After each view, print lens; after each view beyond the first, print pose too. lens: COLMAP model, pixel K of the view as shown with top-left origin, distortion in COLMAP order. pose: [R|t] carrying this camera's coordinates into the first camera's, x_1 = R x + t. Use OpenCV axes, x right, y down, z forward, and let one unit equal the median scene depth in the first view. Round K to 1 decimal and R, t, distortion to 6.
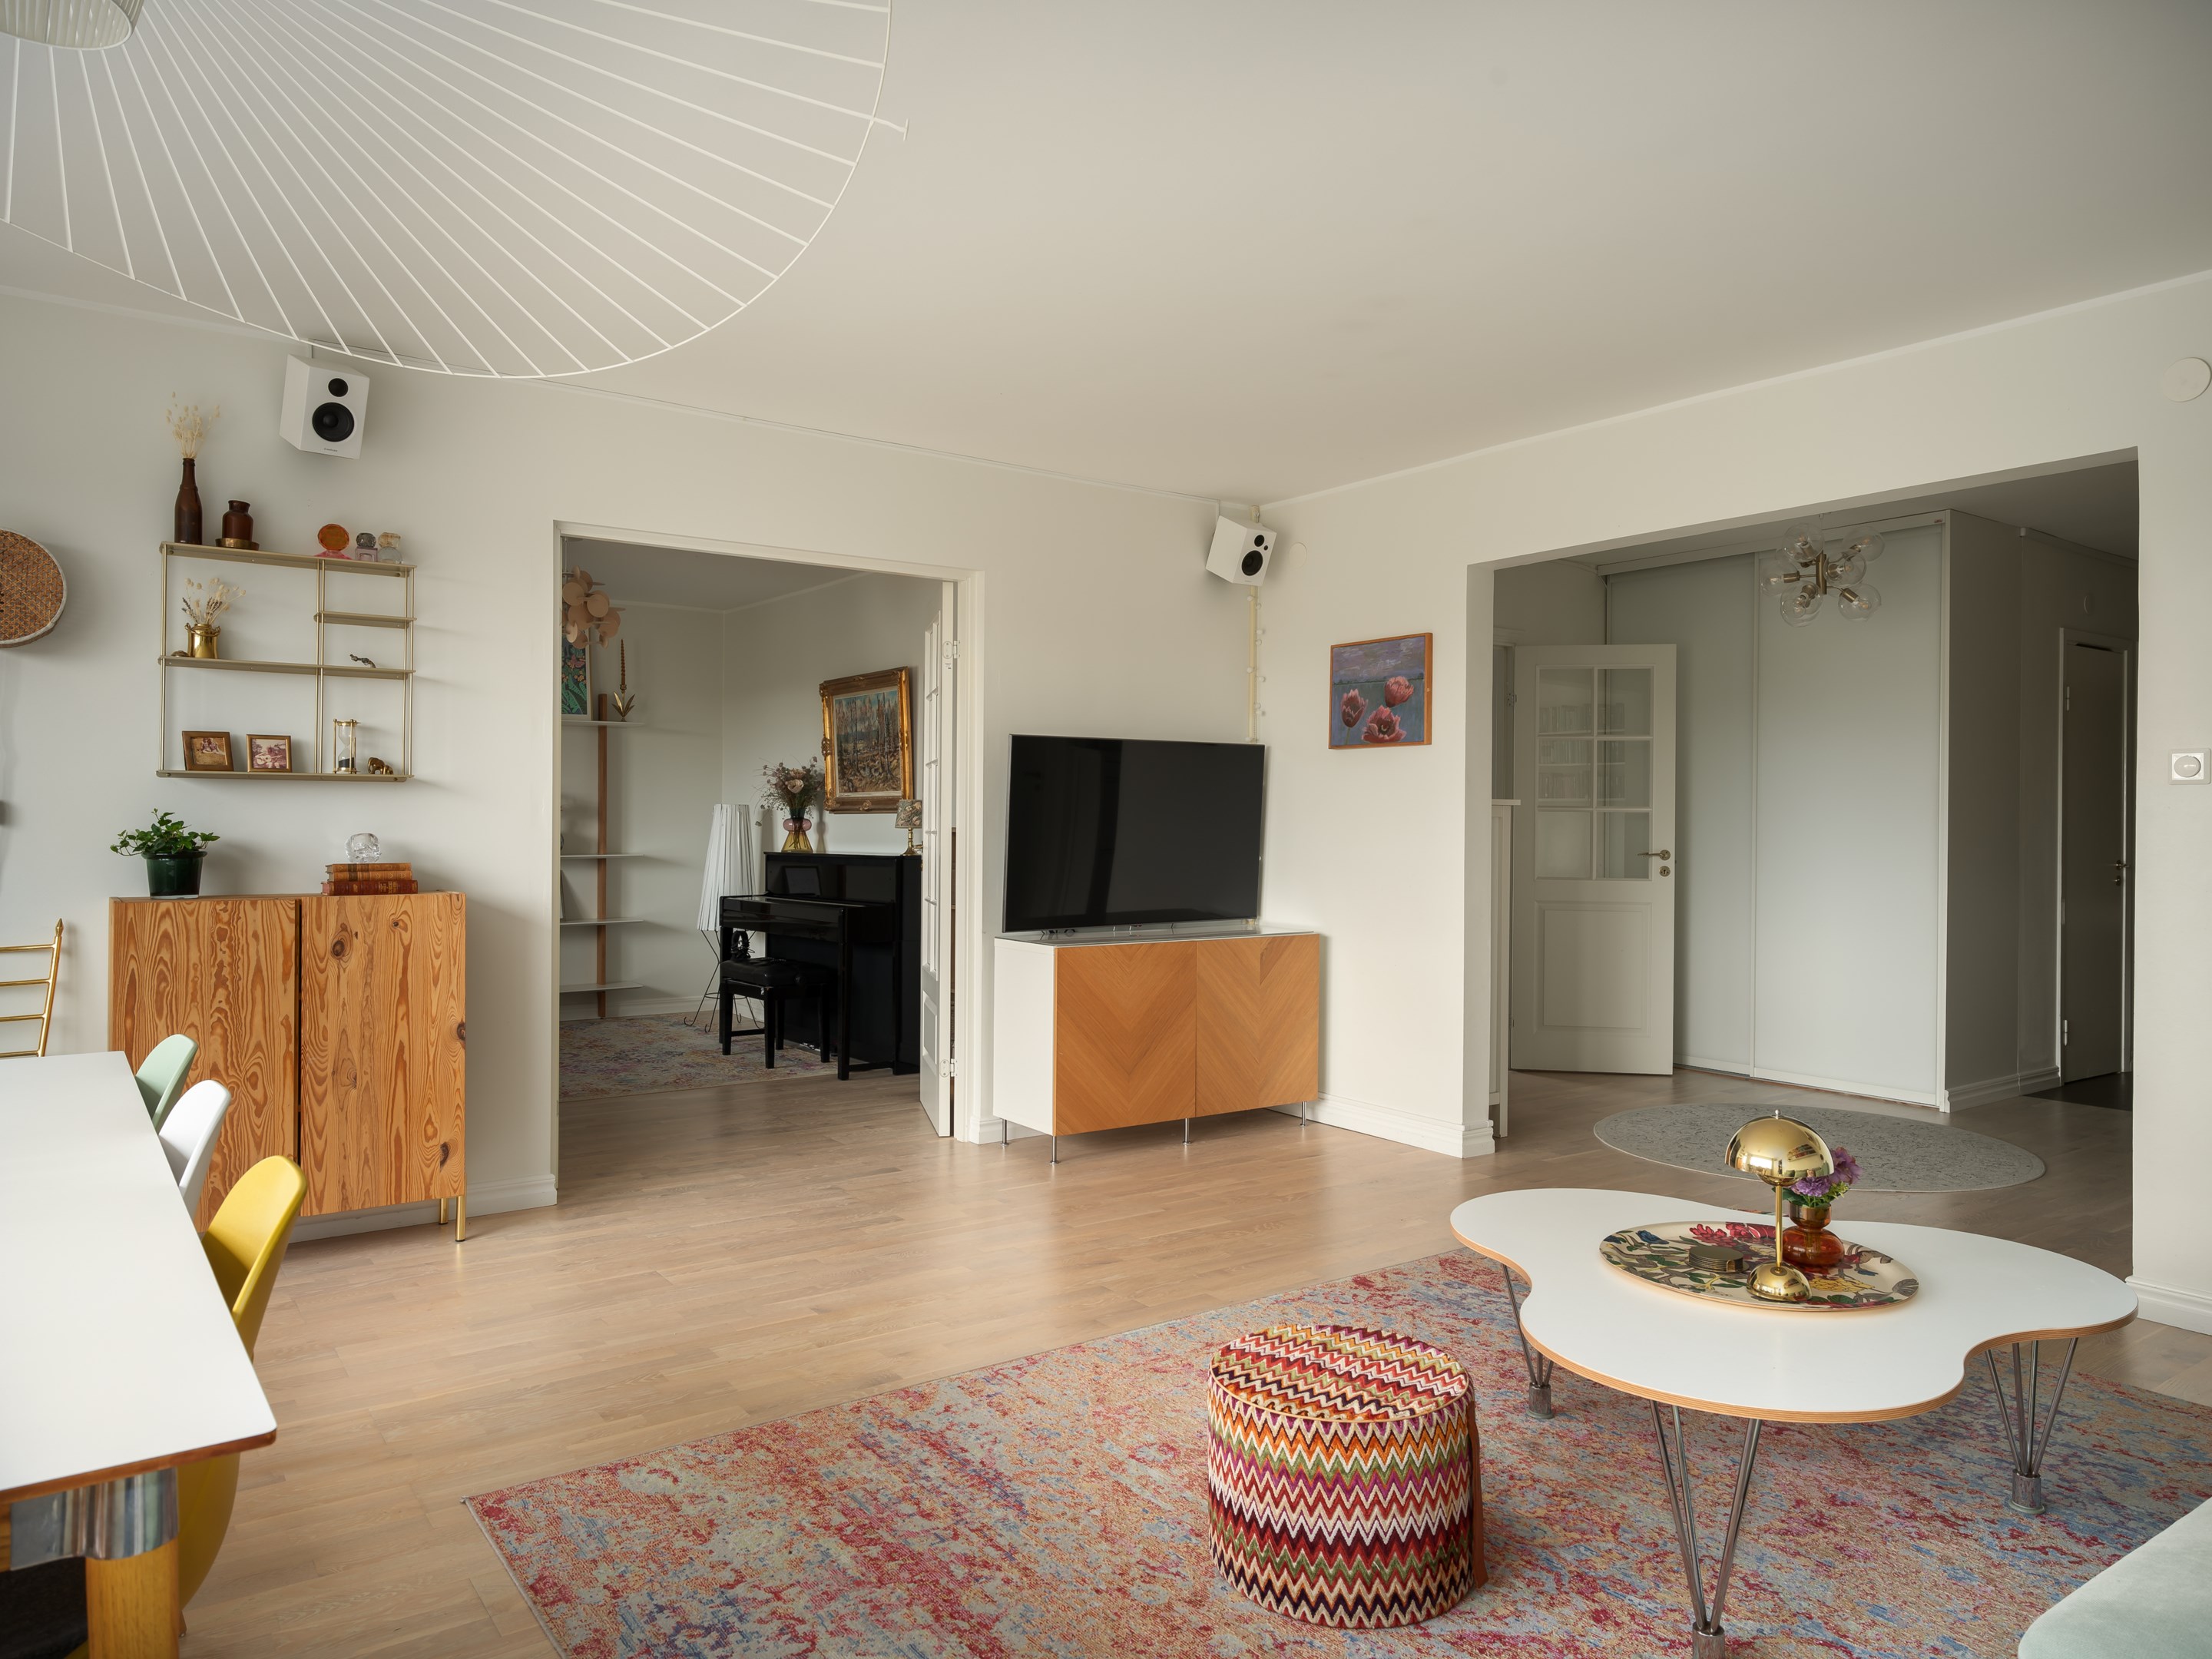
lens RADIAL K [[1461.6, 0, 1095.2], [0, 1461.6, 825.7], [0, 0, 1]] dist [0.000077, 0.000602]
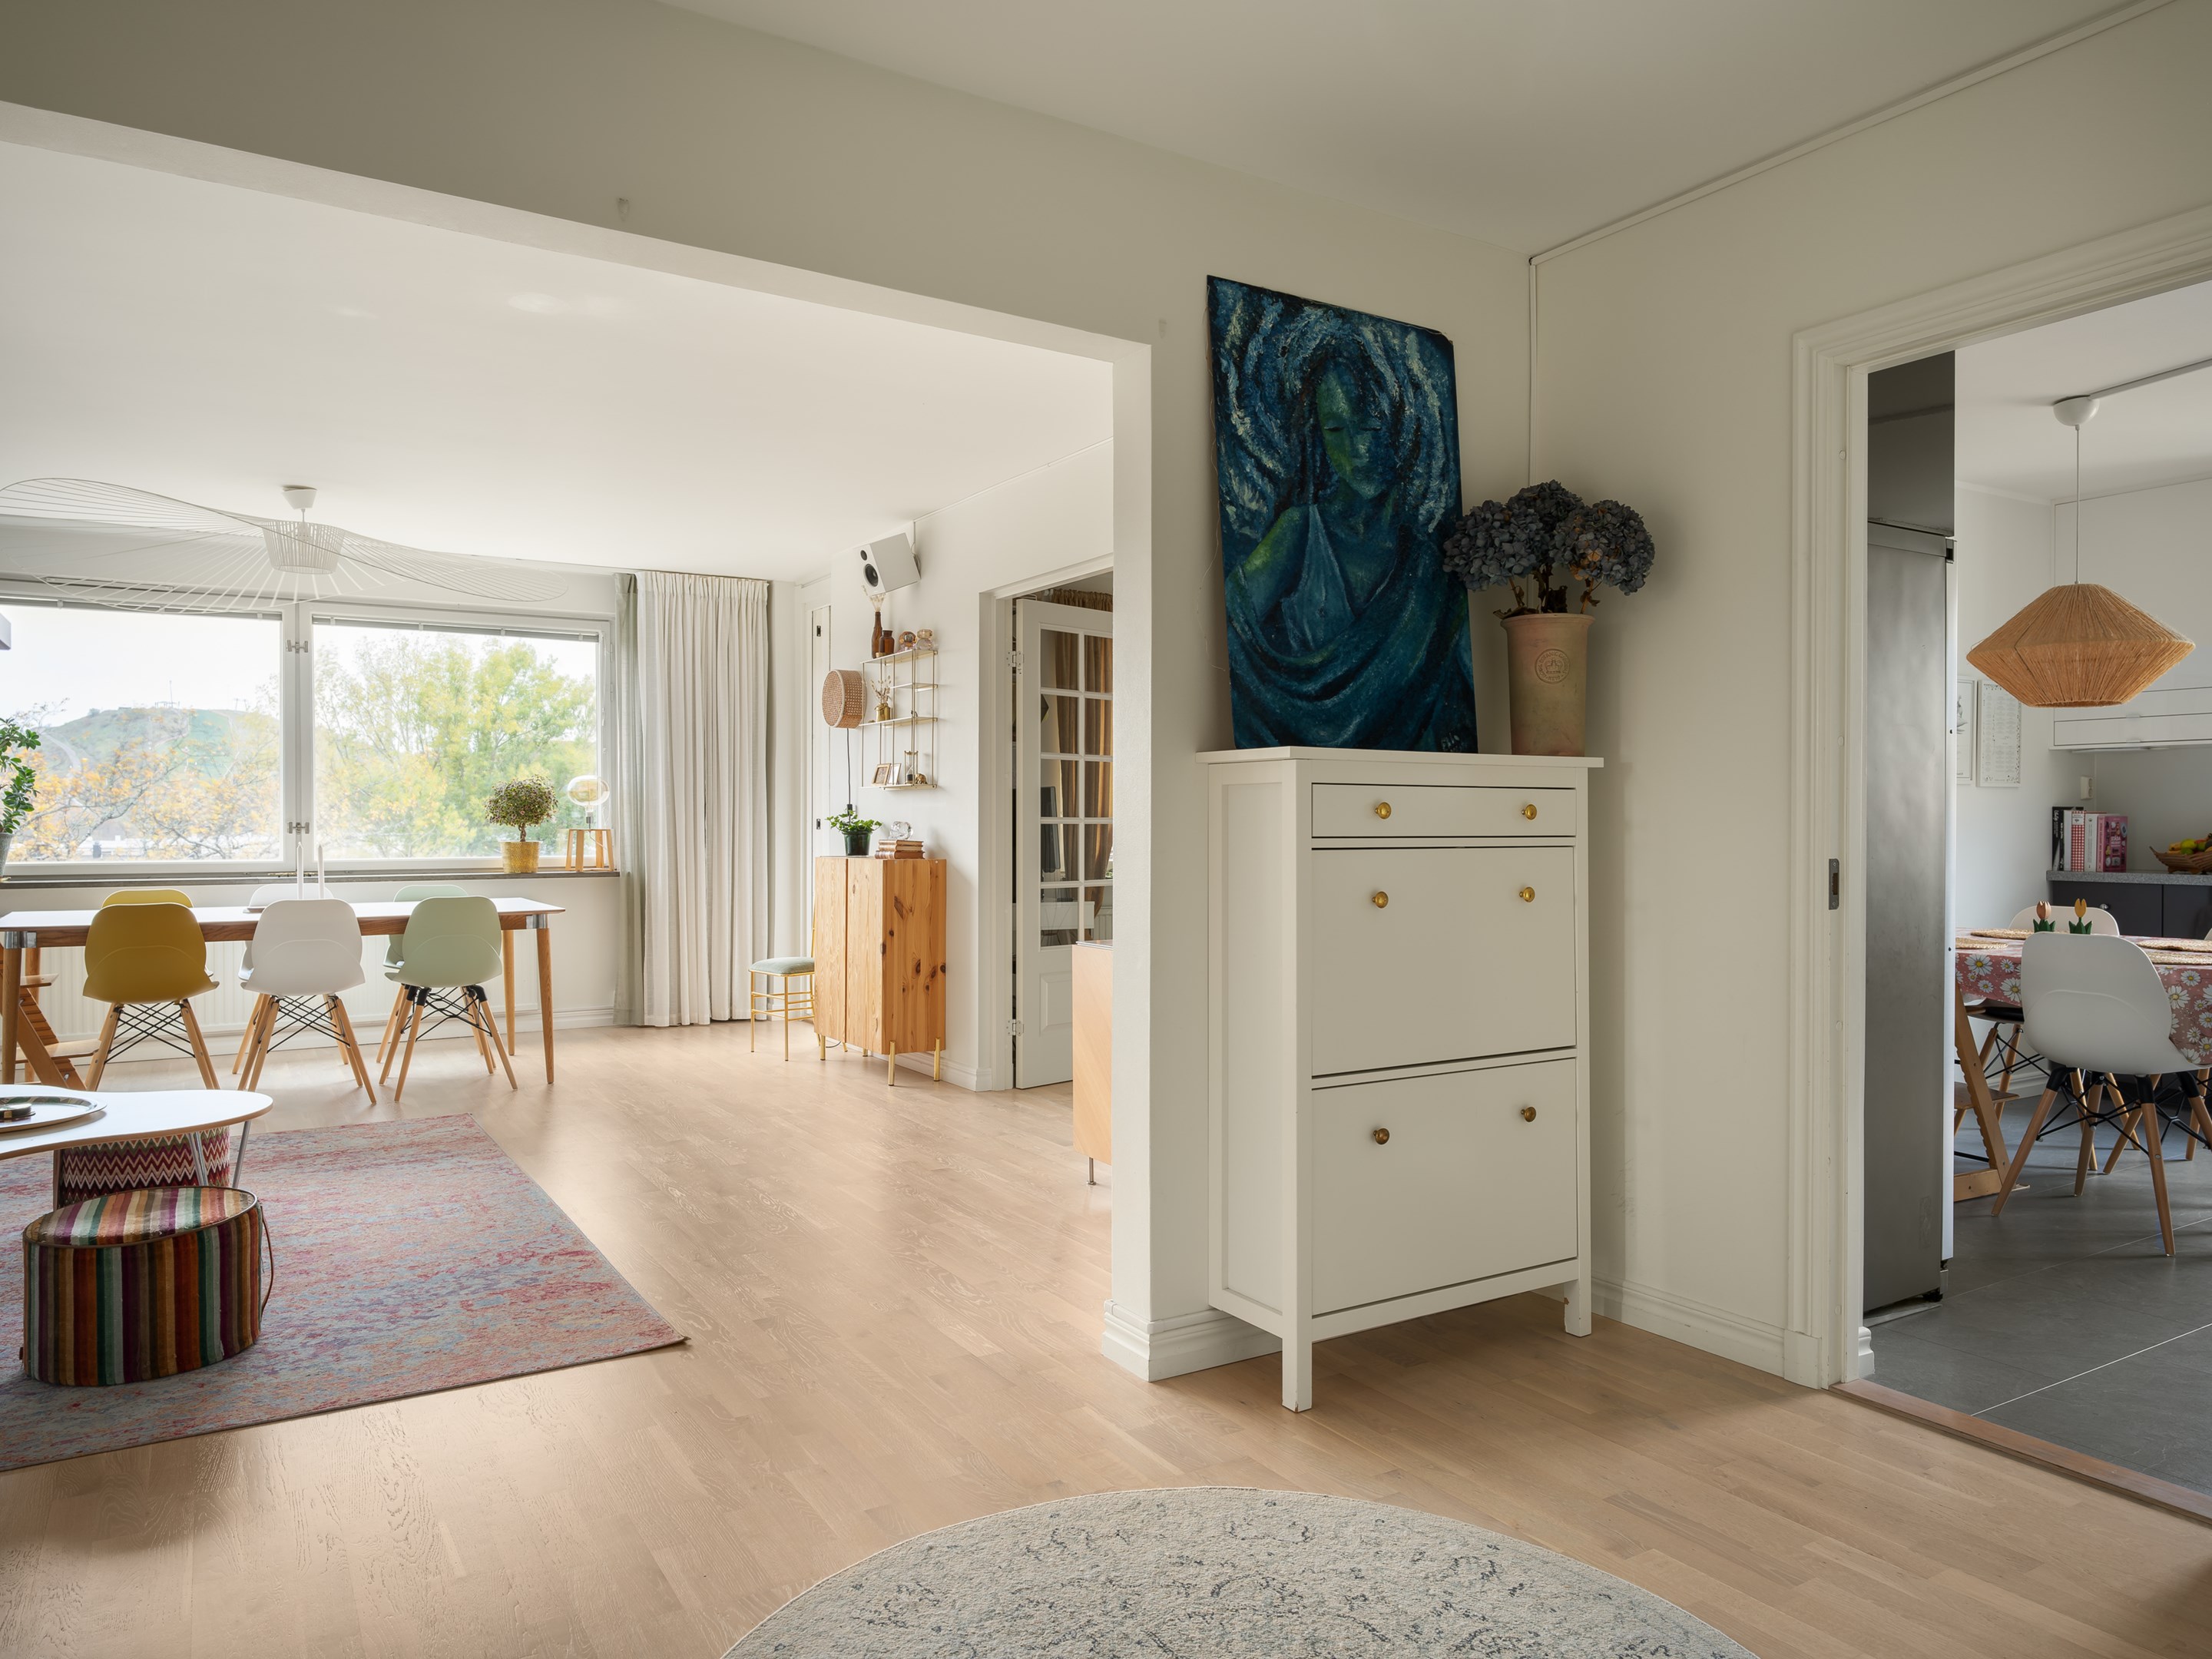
lens RADIAL K [[1461.6, 0, 1091.6], [0, 1461.6, 830.3], [0, 0, 1]] dist [0.000077, 0.000602]
pose [[-0.073240, -0.000642, -0.997314, 1.044937], [-0.001607, 0.999999, -0.000525, 0.015020], [0.997313, 0.001564, -0.073241, 1.275912]]
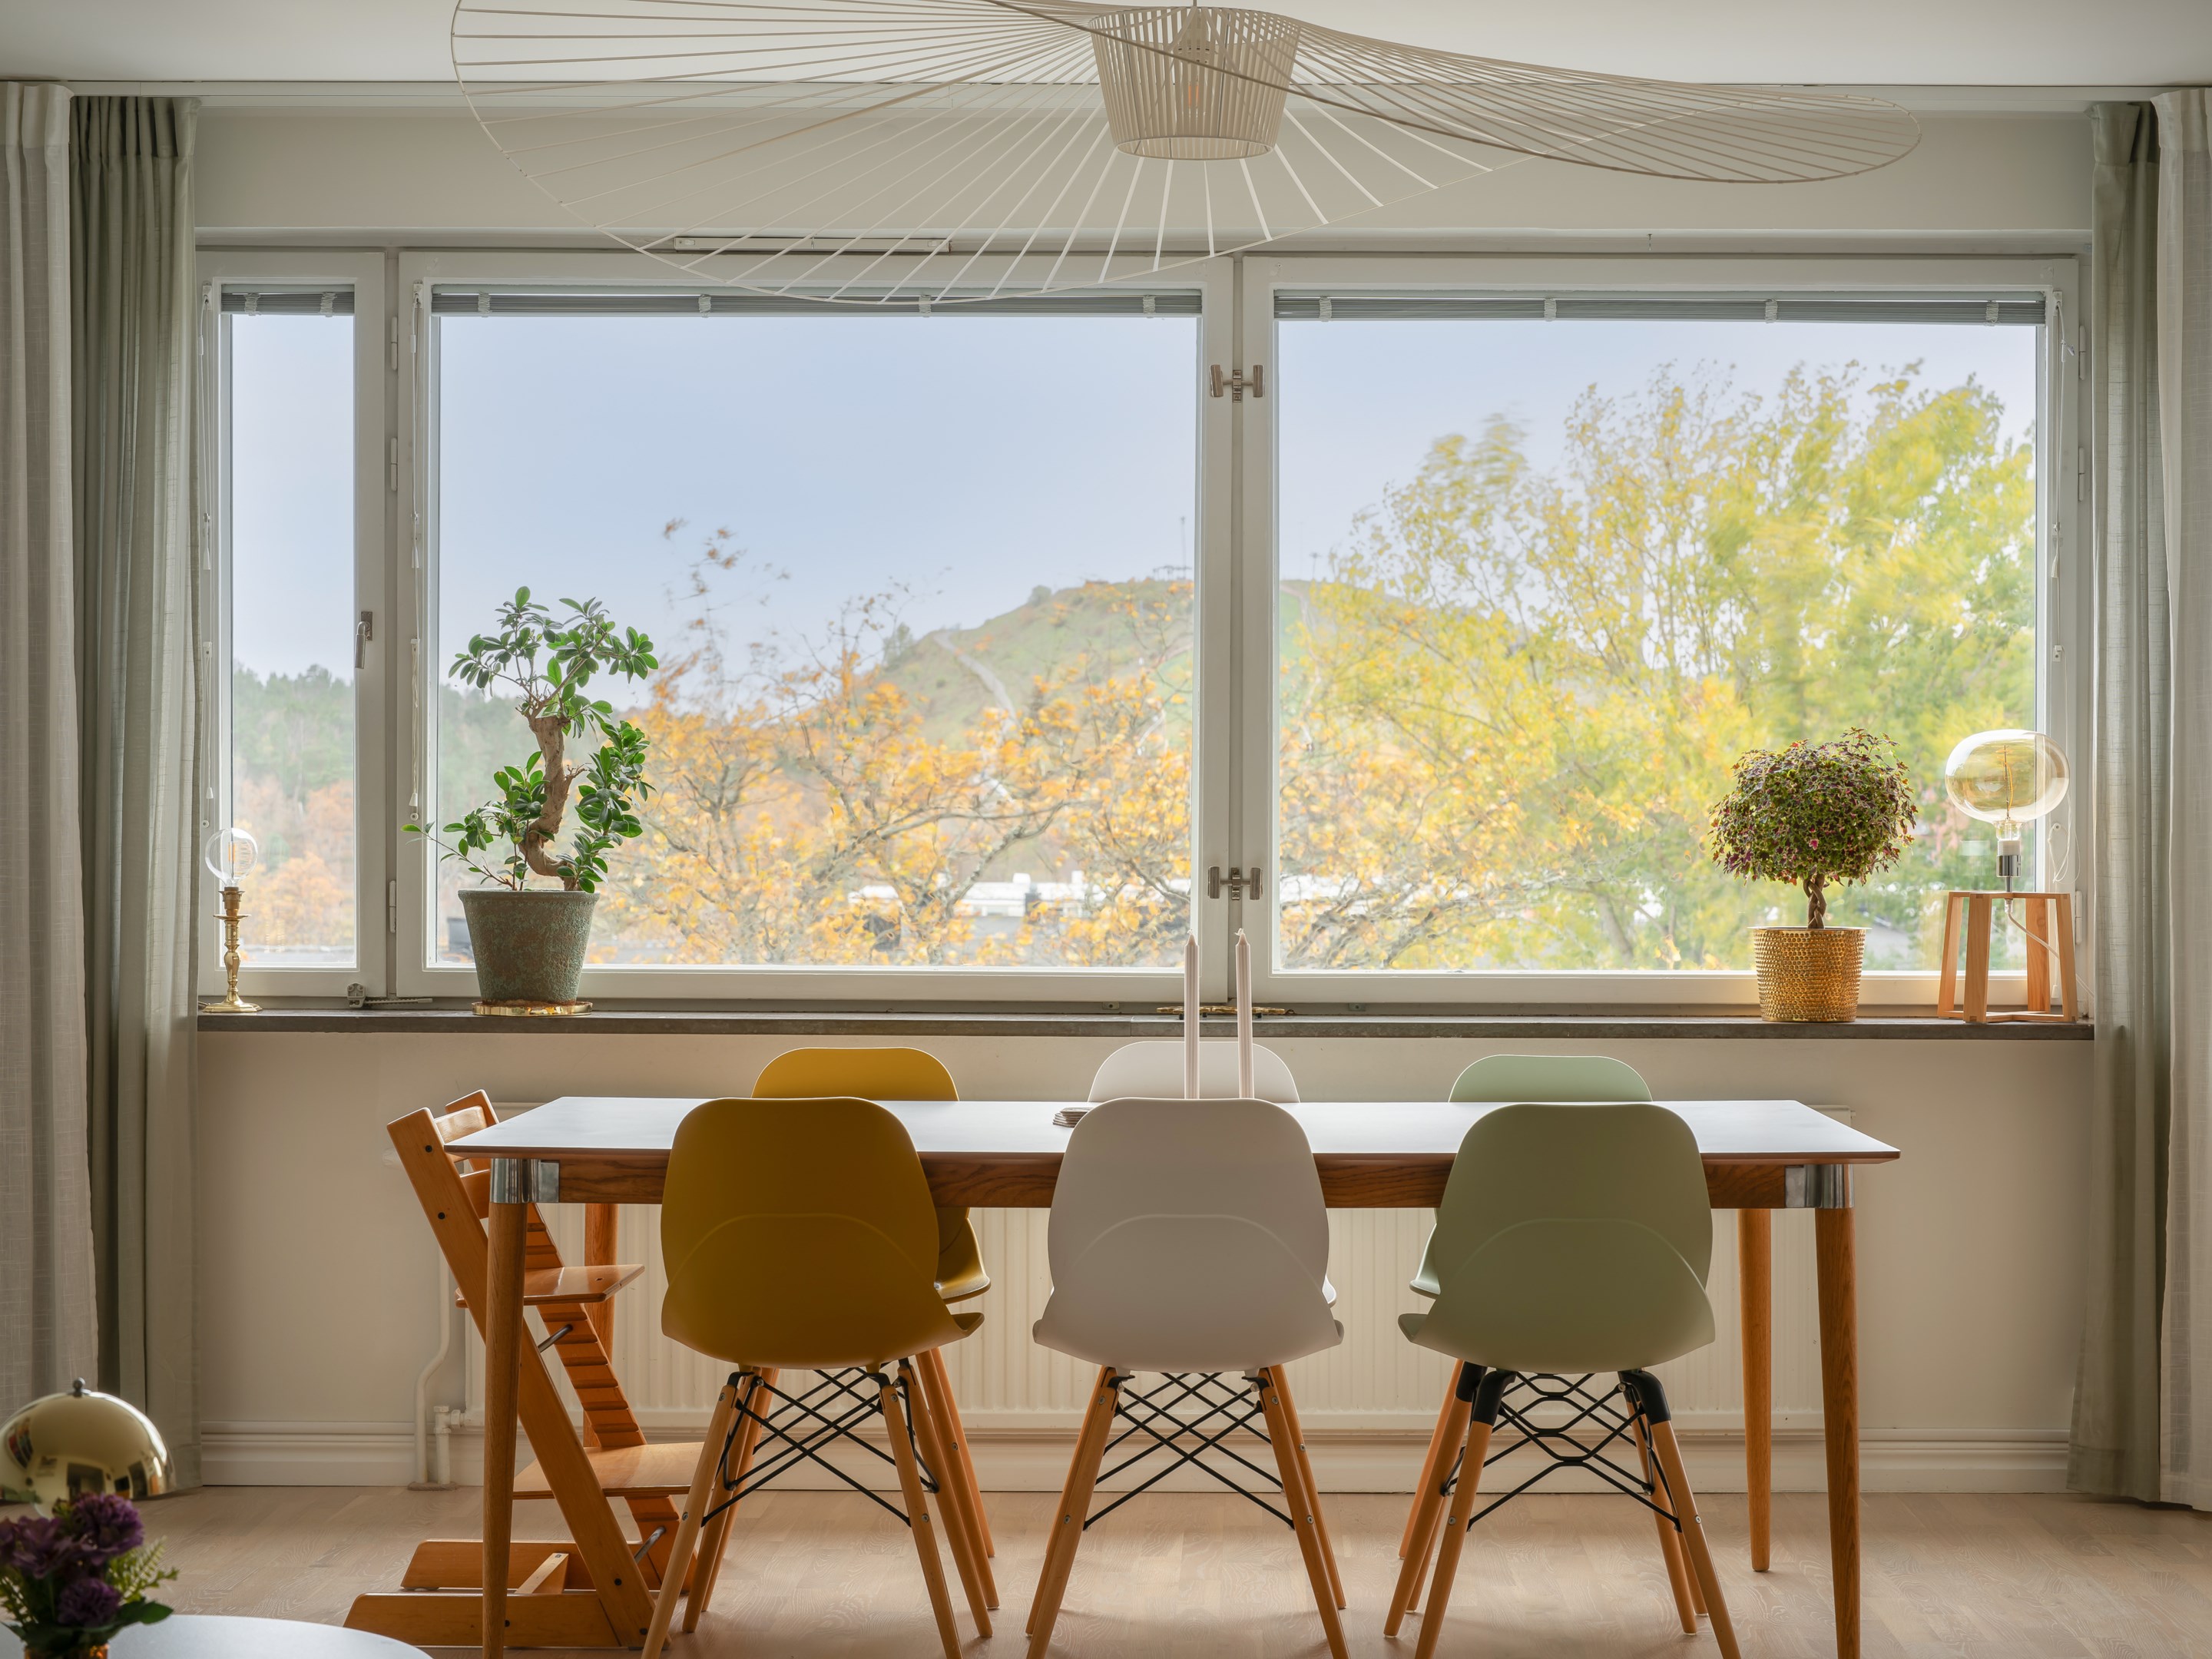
lens RADIAL K [[3913.7, 0, 1248.2], [0, 3913.7, 983.7], [0, 0, 1]] dist [-0.015015, 0.000000]
pose [[-0.581917, 0.020363, -0.812993, 0.753118], [-0.010274, 0.999423, 0.032386, 0.001636], [0.813183, 0.027199, -0.581372, 1.197891]]
